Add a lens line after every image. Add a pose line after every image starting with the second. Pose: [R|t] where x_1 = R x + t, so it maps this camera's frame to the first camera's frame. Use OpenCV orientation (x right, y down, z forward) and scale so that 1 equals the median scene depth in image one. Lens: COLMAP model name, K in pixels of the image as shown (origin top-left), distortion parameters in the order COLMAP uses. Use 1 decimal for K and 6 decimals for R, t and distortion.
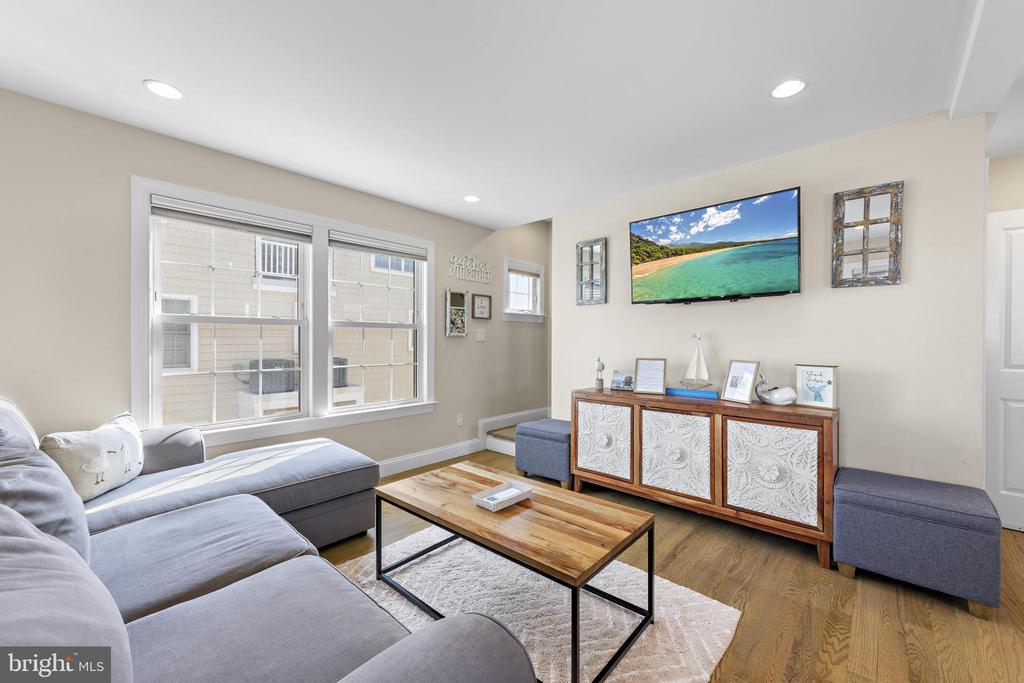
lens RADIAL K [[411.2, 0, 515.4], [0, 411.2, 341.8], [0, 0, 1]] dist [0.010238, -0.000315]
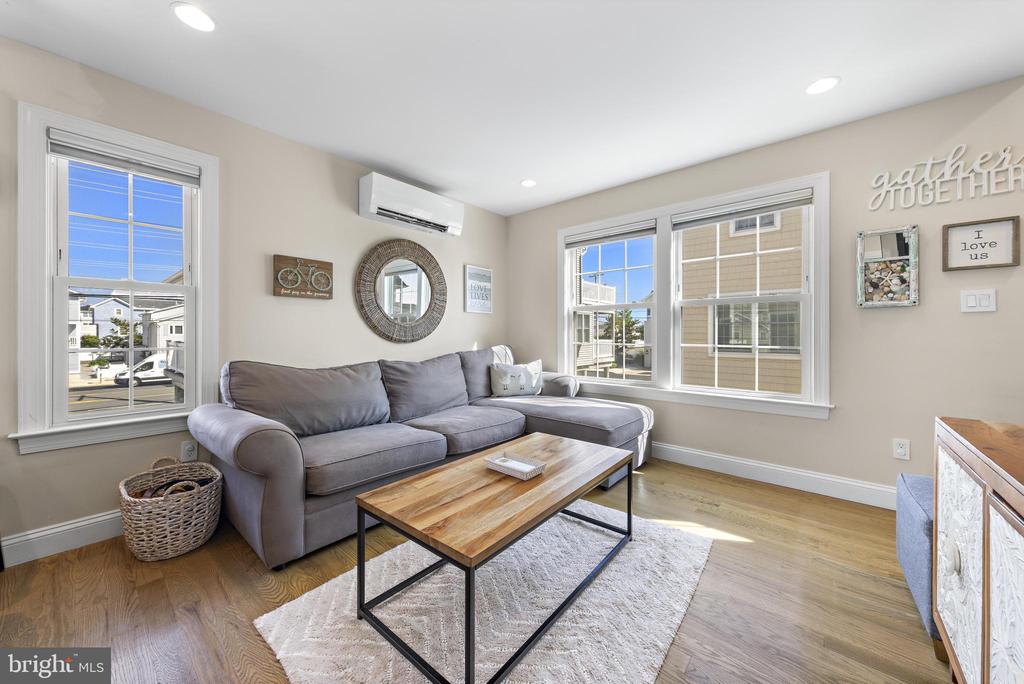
lens RADIAL K [[372.6, 0, 513.0], [0, 372.6, 332.6], [0, 0, 1]] dist [0.004774, -0.000523]
pose [[0.023141, -0.005625, -0.999716, 0.501615], [-0.003311, 0.999978, -0.005703, 0.037906], [0.999727, 0.003442, 0.023122, 0.570691]]
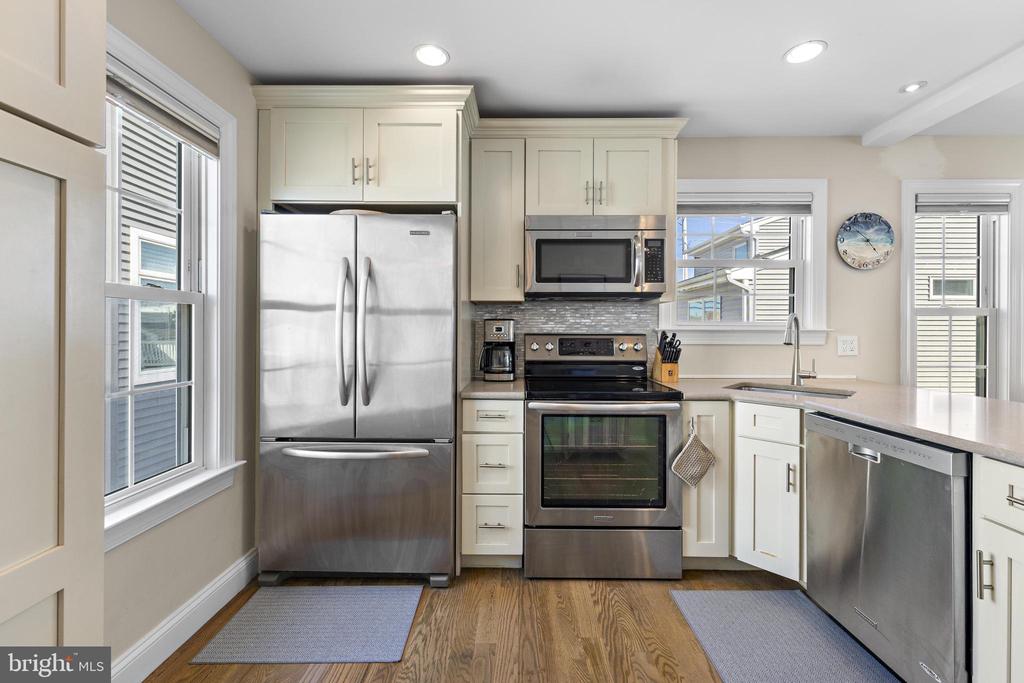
lens RADIAL K [[424.9, 0, 516.5], [0, 424.9, 331.9], [0, 0, 1]] dist [0.007347, -0.001445]
pose [[-0.749178, -0.004253, -0.662355, 1.054508], [-0.008399, 0.999960, 0.003080, 0.000547], [0.662315, 0.007871, -0.749184, -0.004058]]
